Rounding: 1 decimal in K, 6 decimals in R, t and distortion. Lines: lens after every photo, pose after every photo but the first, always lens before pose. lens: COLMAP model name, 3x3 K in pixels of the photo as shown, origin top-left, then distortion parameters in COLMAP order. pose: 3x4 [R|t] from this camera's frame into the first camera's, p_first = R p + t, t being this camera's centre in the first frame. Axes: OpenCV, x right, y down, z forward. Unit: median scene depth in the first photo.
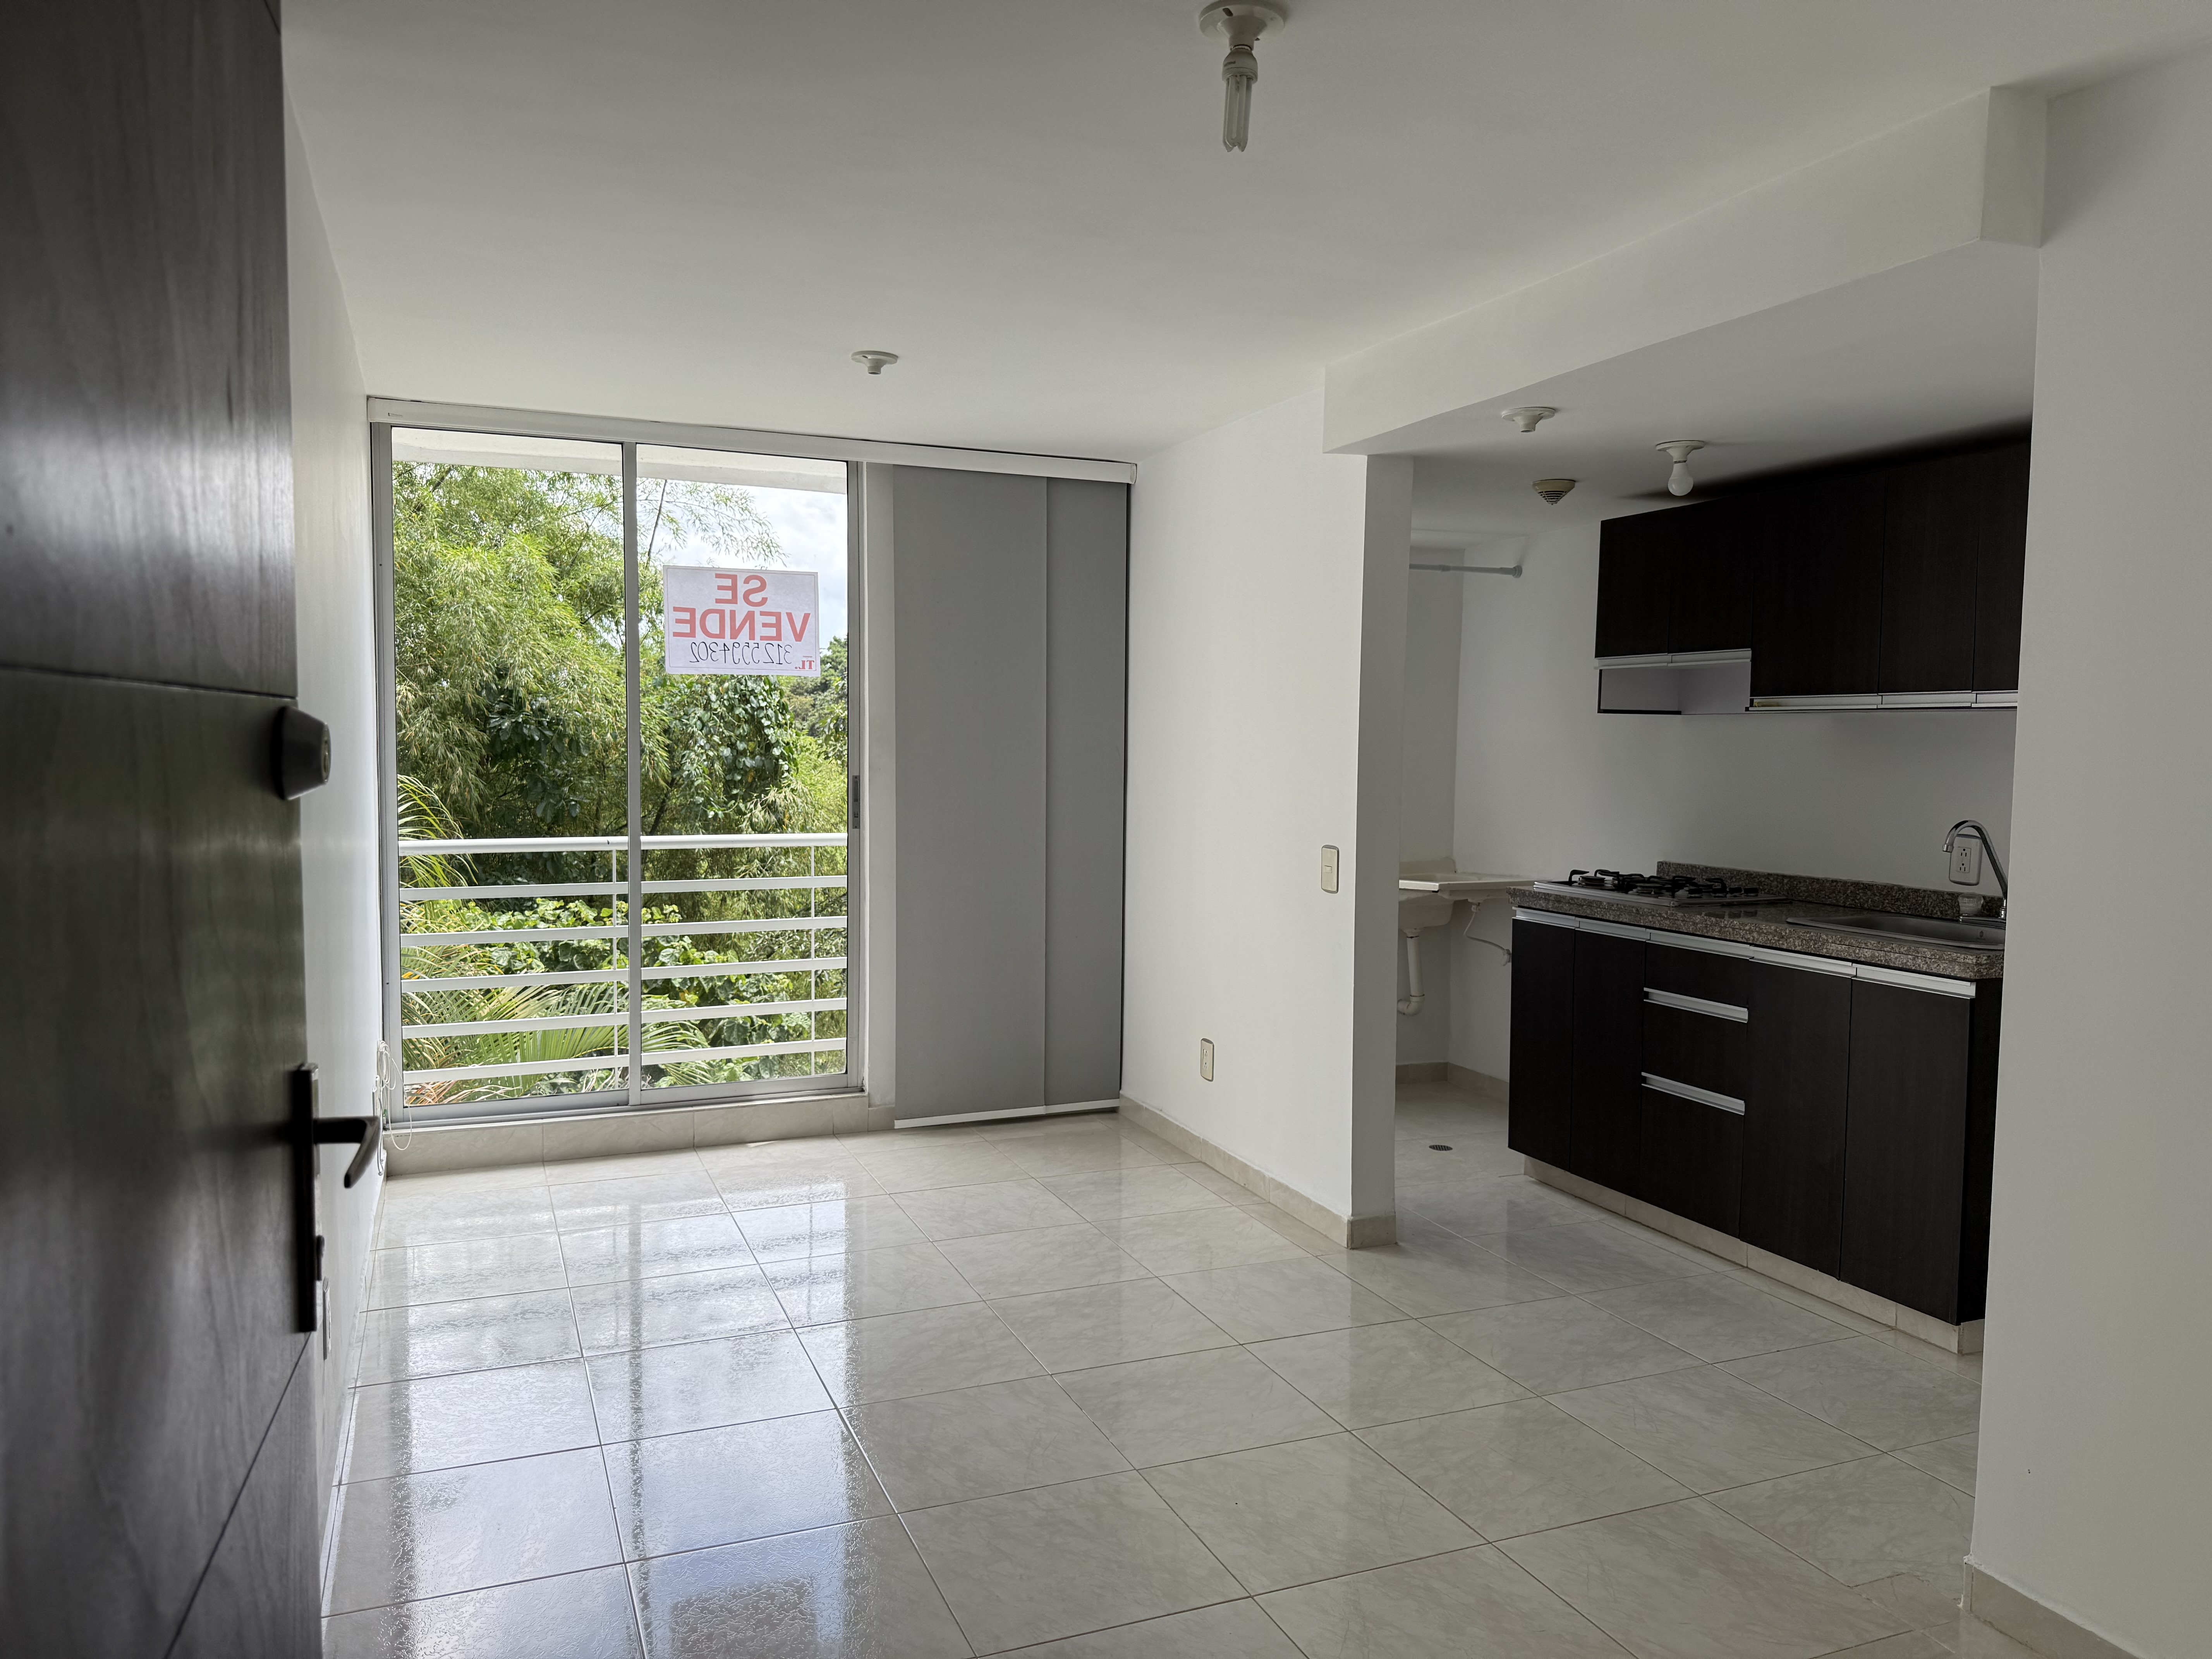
lens RADIAL K [[1570.7, 0, 1104.0], [0, 1570.7, 843.4], [0, 0, 1]] dist [0.102803, -0.164349]
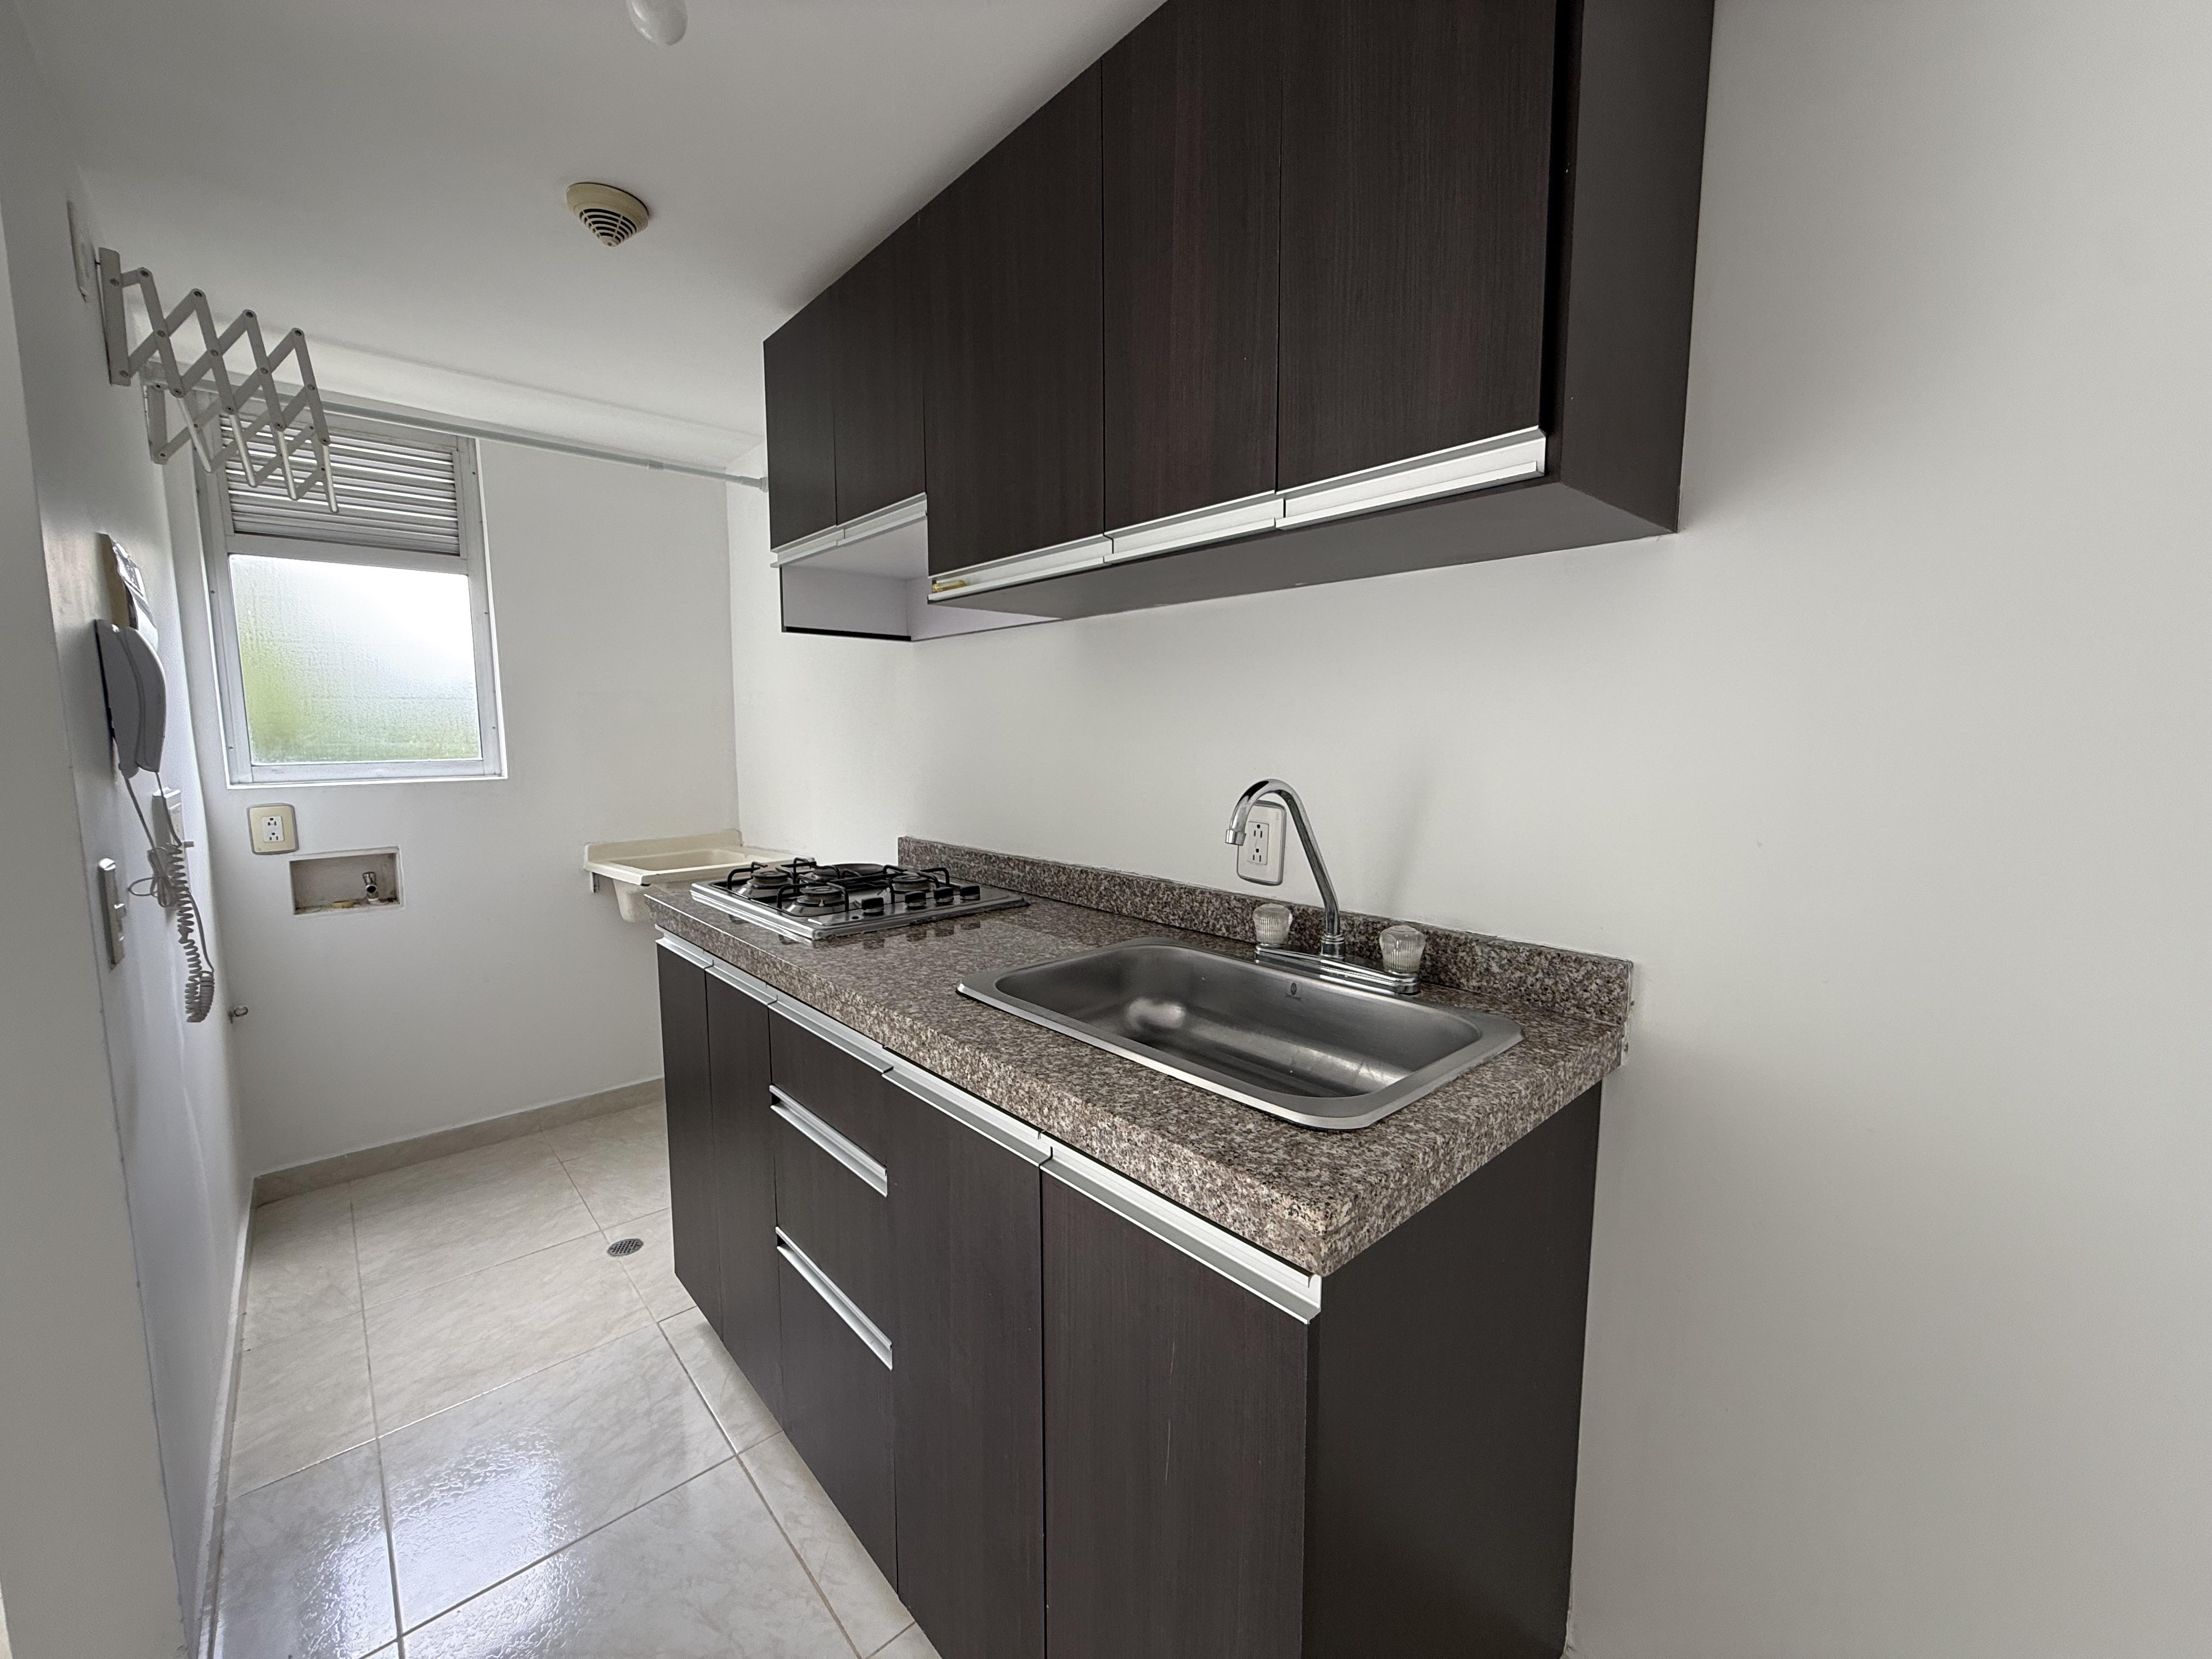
lens RADIAL K [[892.3, 0, 1102.2], [0, 892.3, 821.5], [0, 0, 1]] dist [-0.020795, 0.000128]
pose [[0.941747, -0.046833, 0.333046, 0.388473], [0.034140, 0.998454, 0.043865, -0.014852], [-0.334585, -0.029940, 0.941890, 0.735177]]
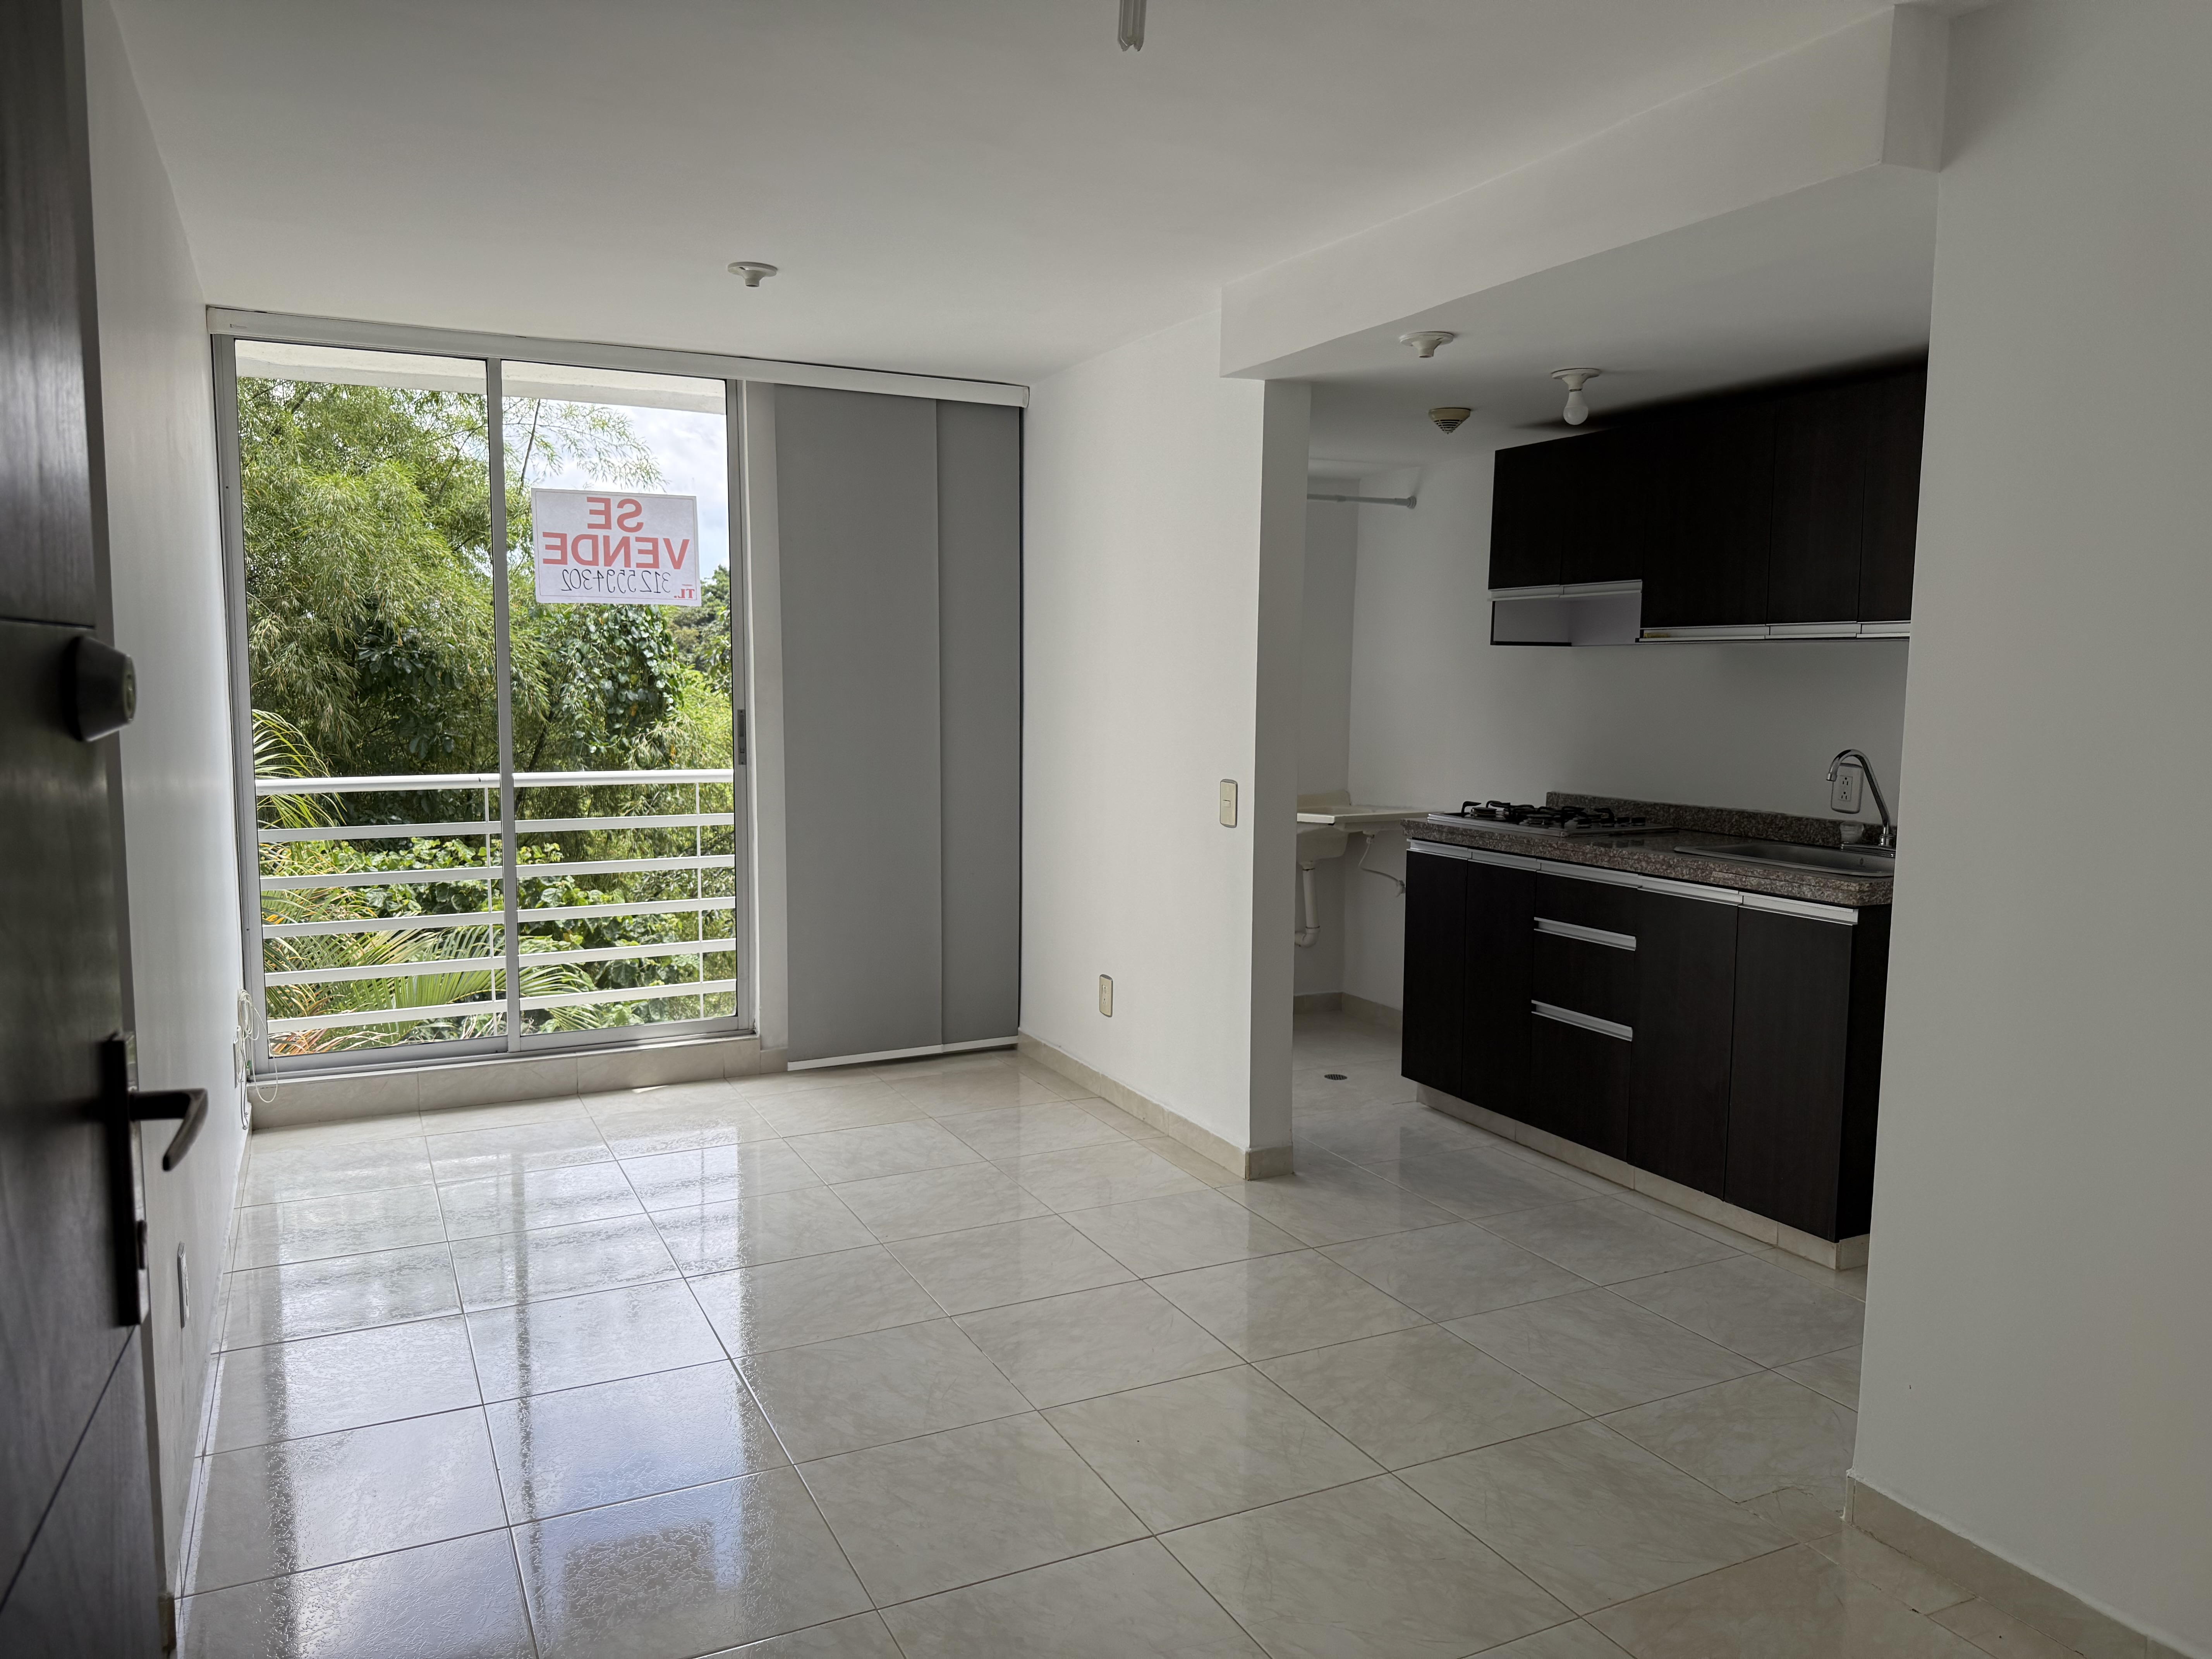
lens RADIAL K [[1559.3, 0, 1097.9], [0, 1559.3, 841.8], [0, 0, 1]] dist [0.097684, -0.143727]
pose [[0.997981, -0.008931, 0.062878, -0.000488], [0.006271, 0.999083, 0.042364, -0.001496], [-0.063199, -0.041885, 0.997122, 0.023454]]
